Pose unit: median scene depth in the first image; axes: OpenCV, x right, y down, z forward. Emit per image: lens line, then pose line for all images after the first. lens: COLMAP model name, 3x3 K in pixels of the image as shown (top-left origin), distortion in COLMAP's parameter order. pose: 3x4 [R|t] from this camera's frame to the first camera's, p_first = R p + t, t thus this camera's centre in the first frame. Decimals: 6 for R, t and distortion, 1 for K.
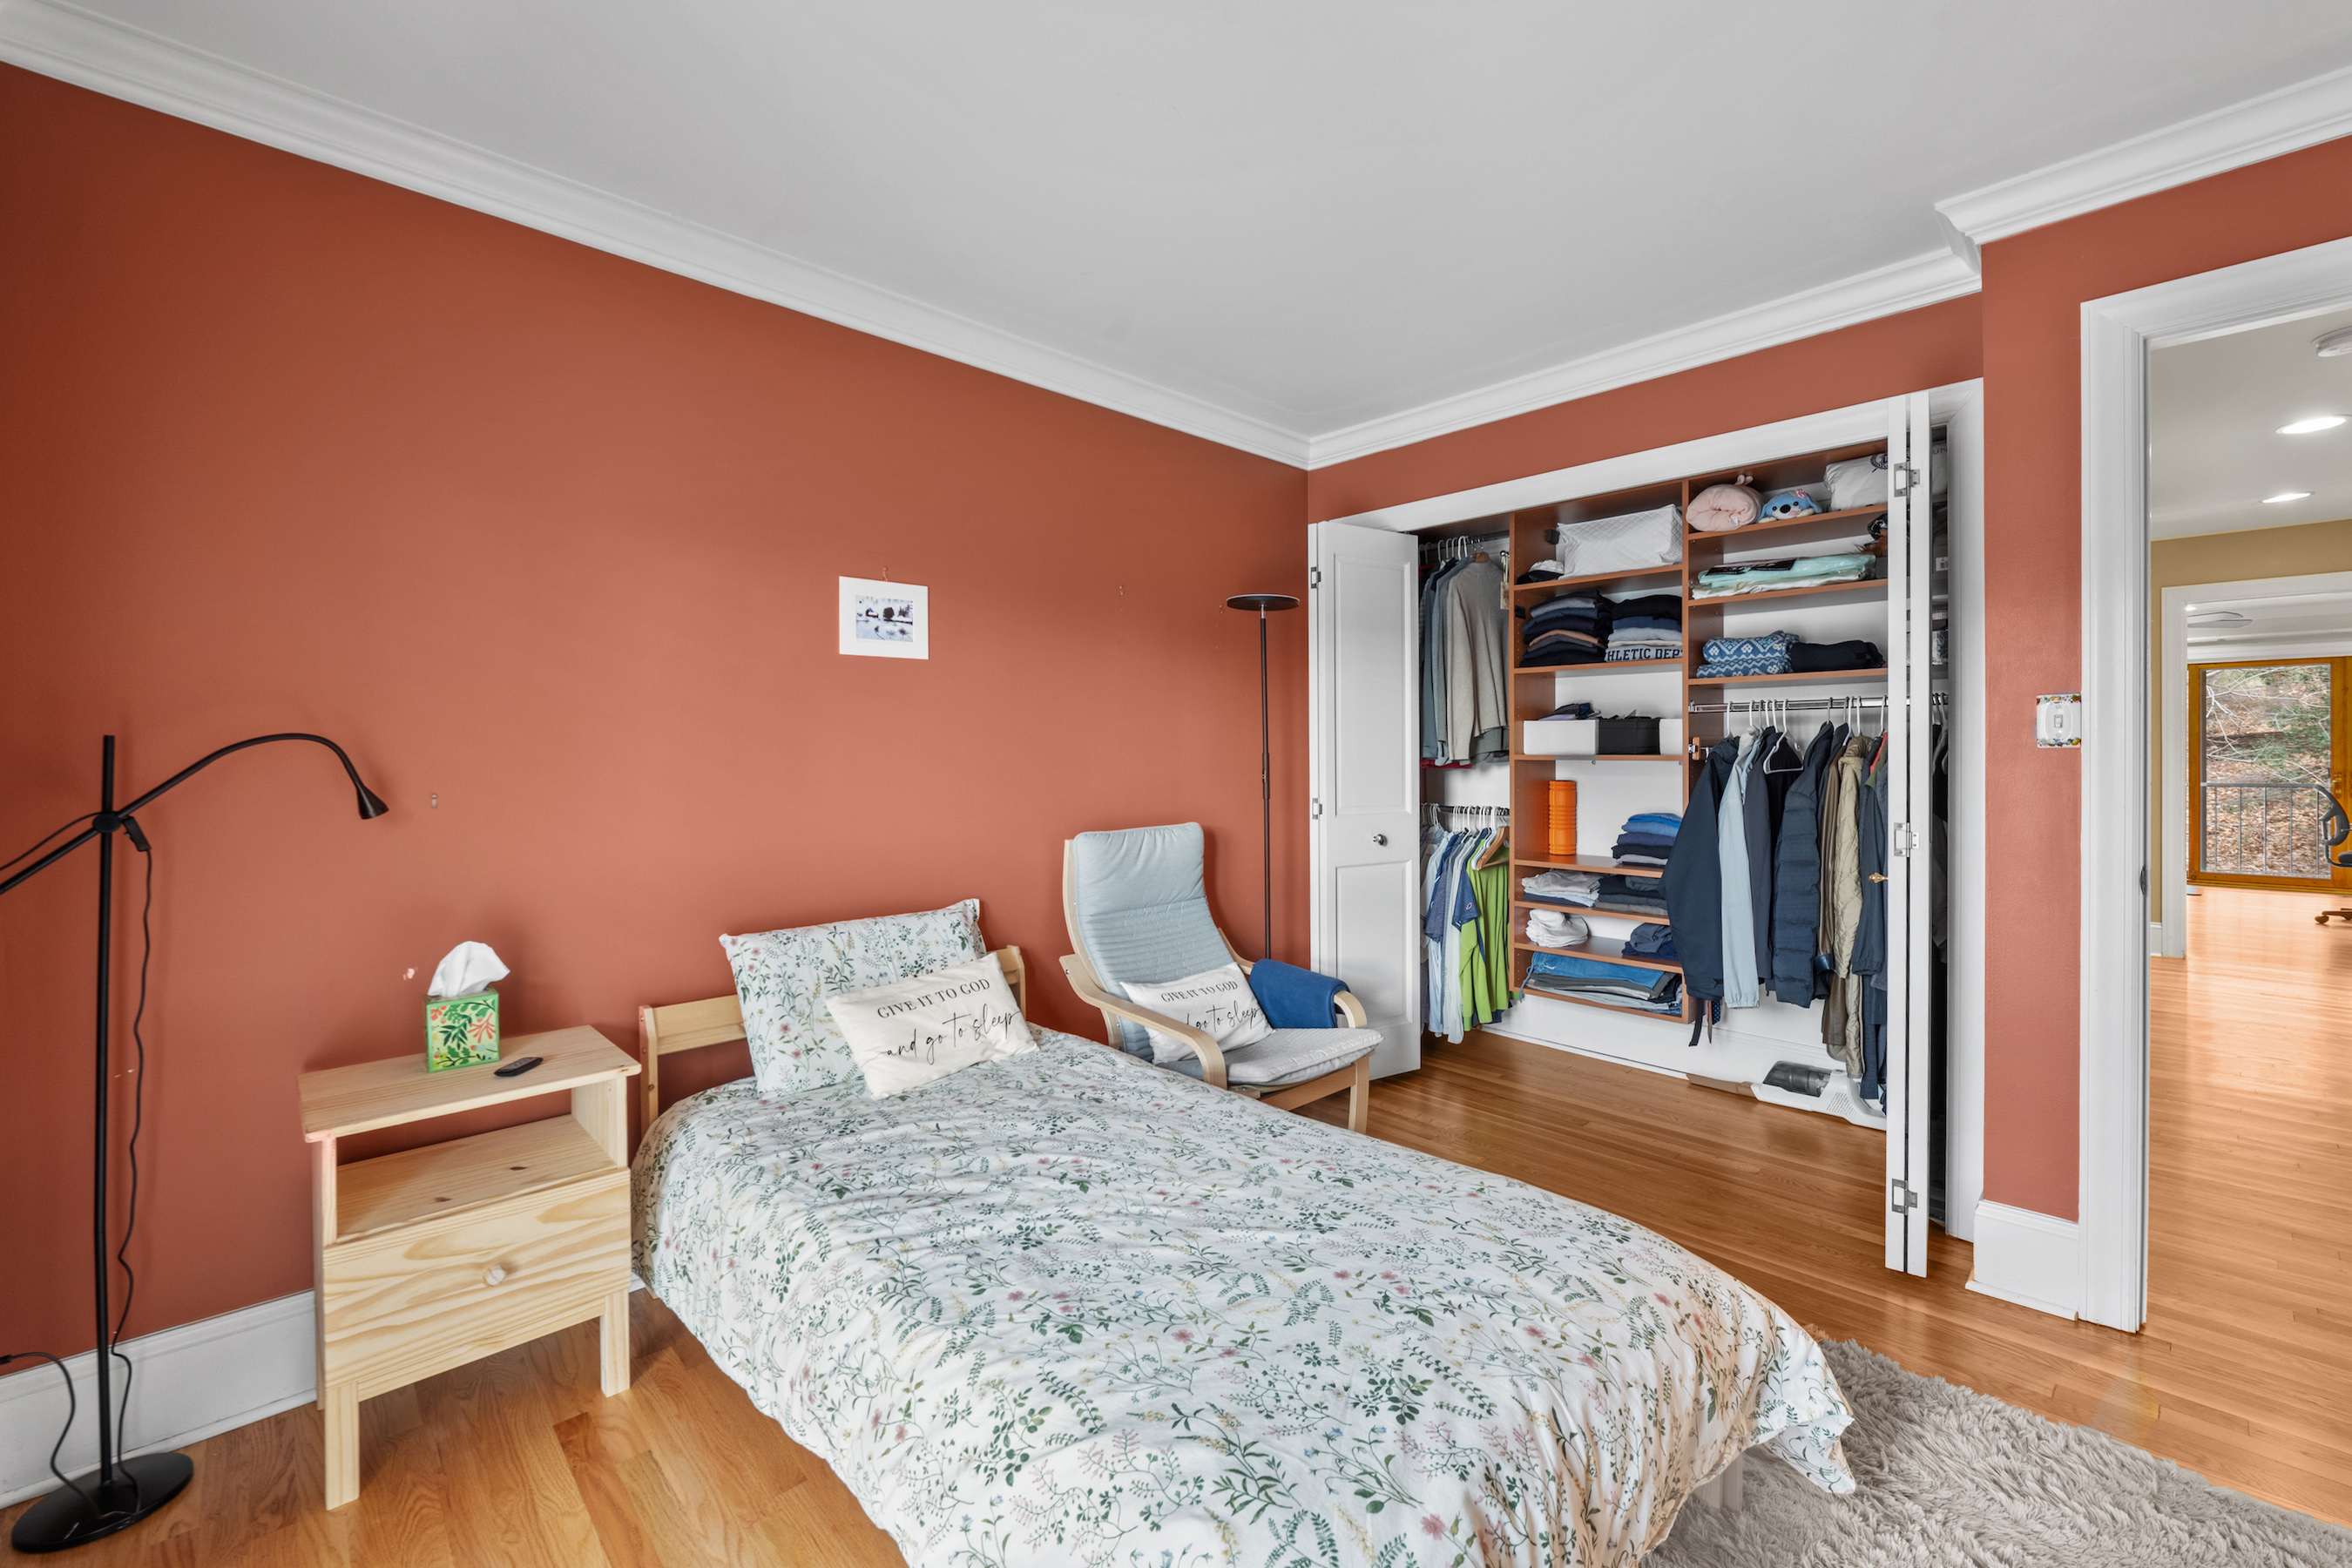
lens RADIAL K [[961.2, 0, 1180.0], [0, 961.2, 761.9], [0, 0, 1]] dist [-0.008550, -0.000615]
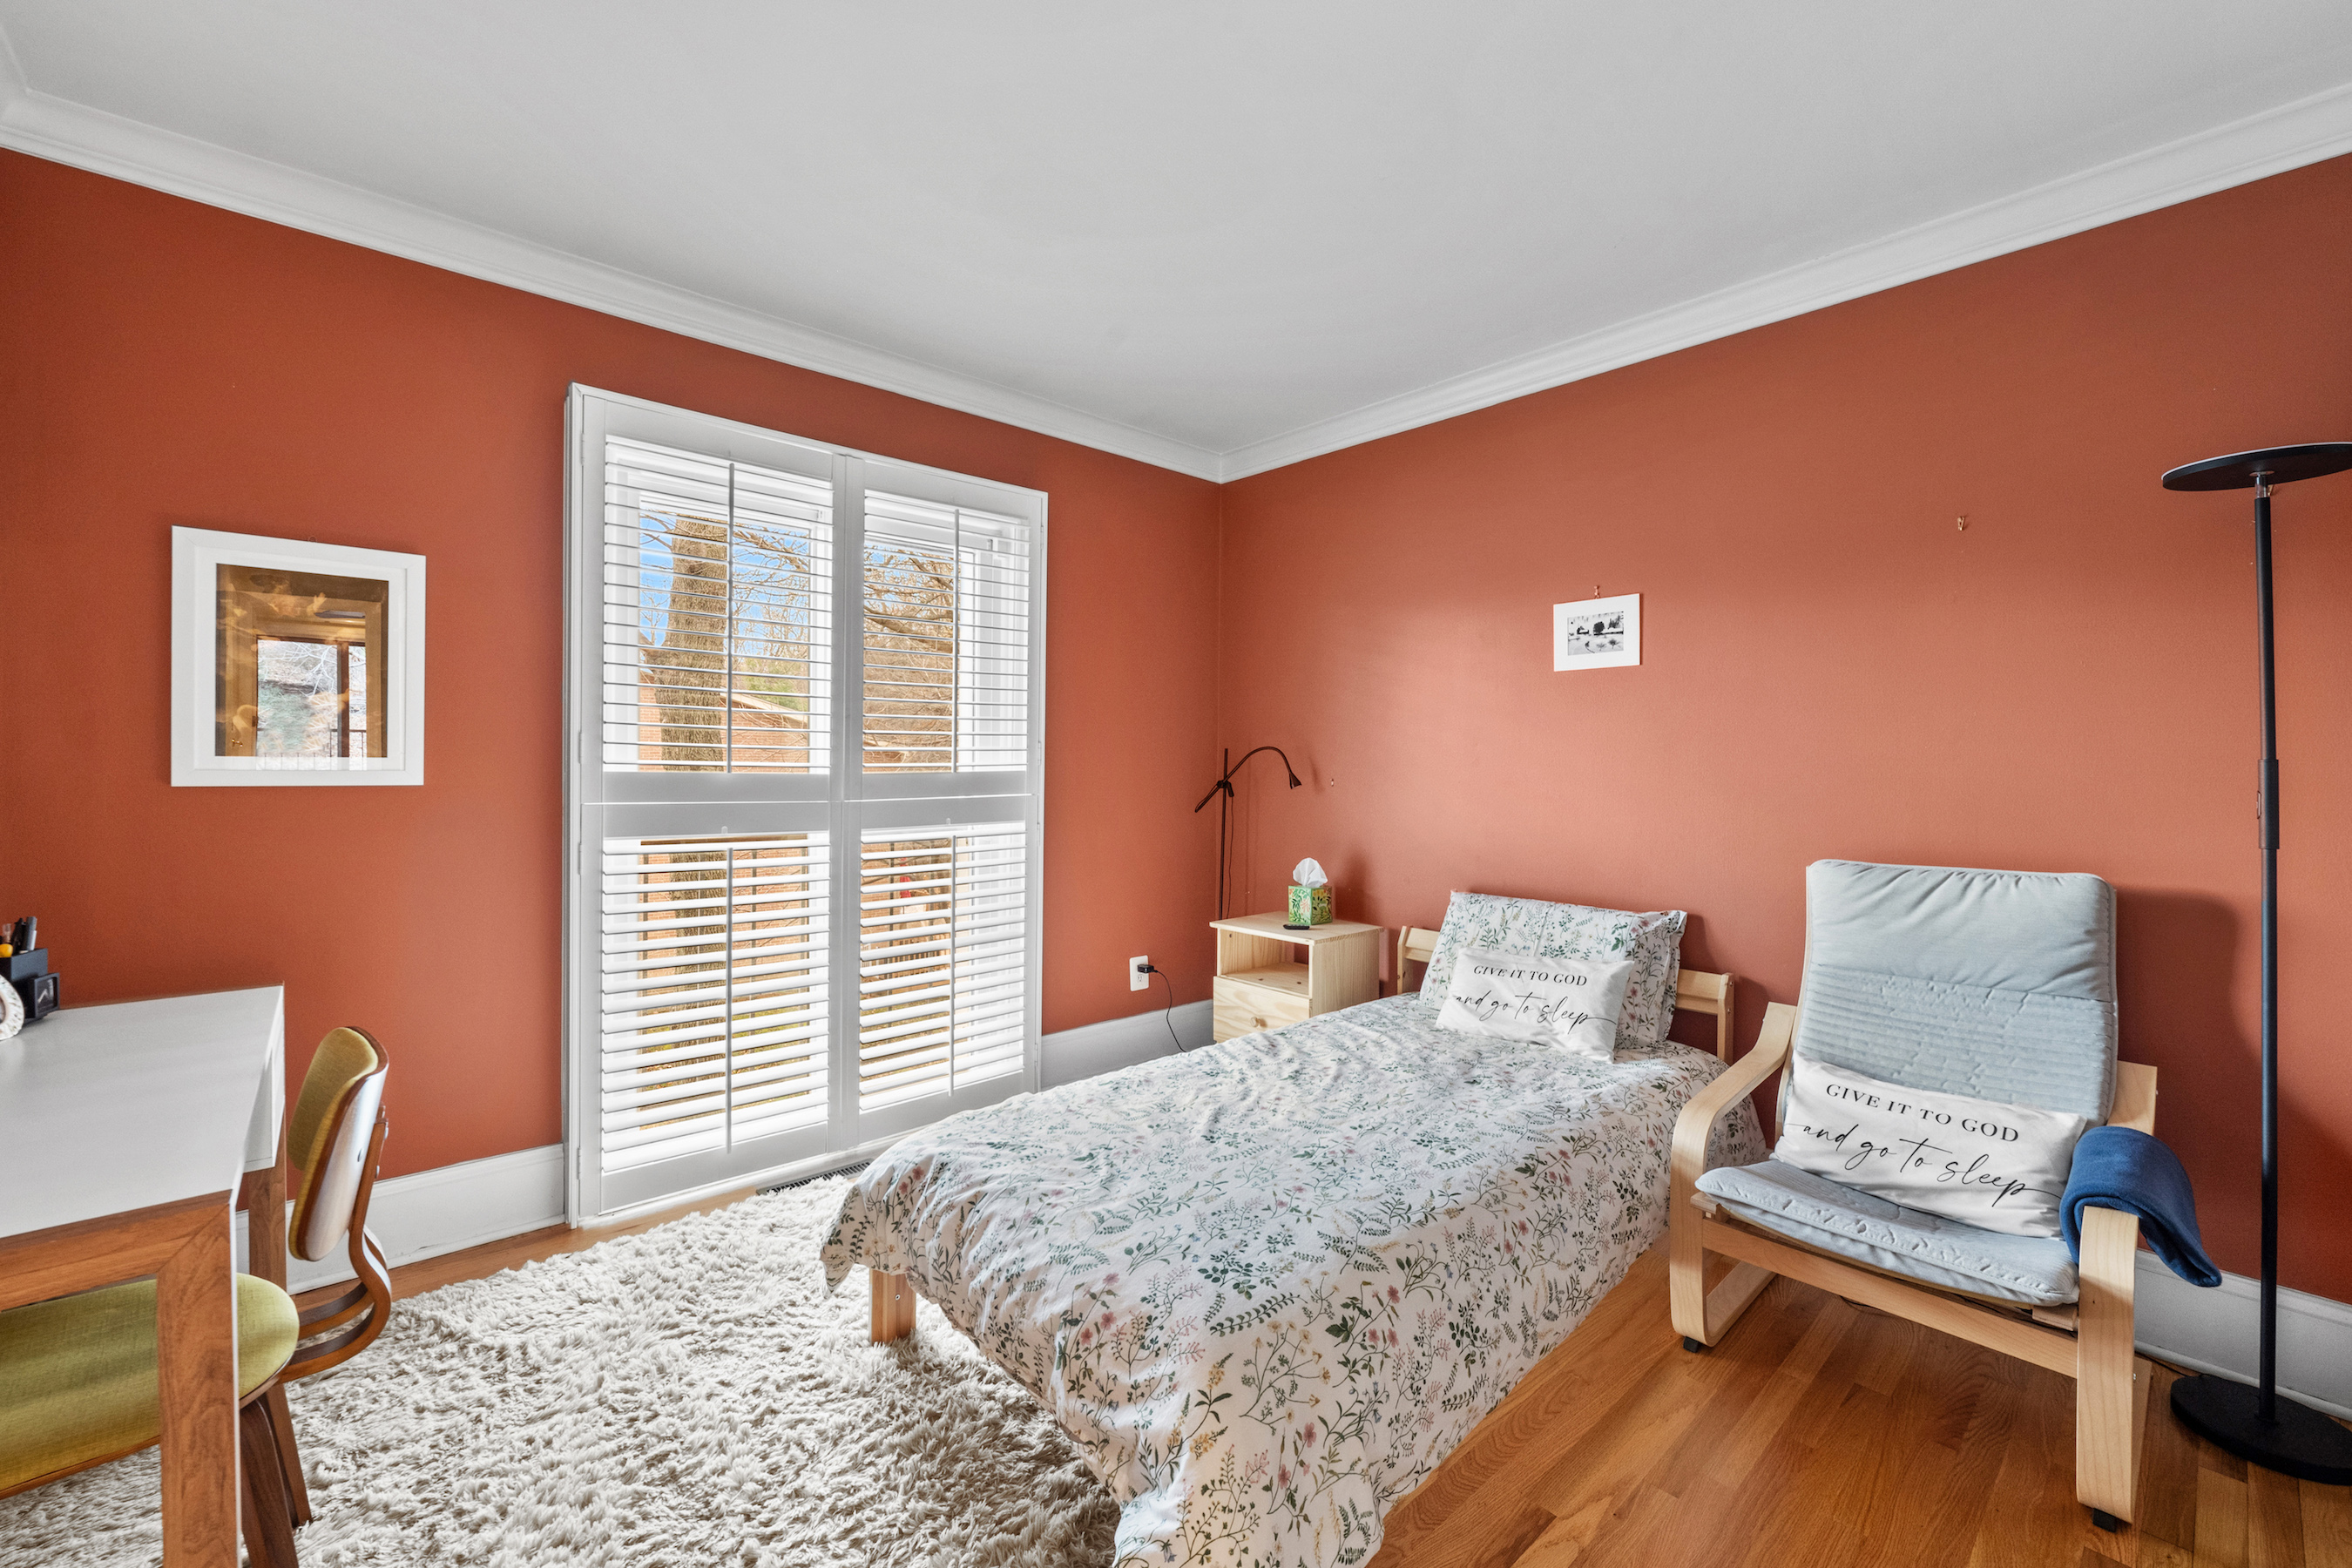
lens RADIAL K [[961.2, 0, 1180.0], [0, 961.2, 761.9], [0, 0, 1]] dist [-0.008550, -0.000615]
pose [[-0.027543, 0.005747, -0.999604, 1.037641], [-0.011102, 0.999920, 0.006055, -0.006411], [0.999559, 0.011264, -0.027477, 0.736116]]
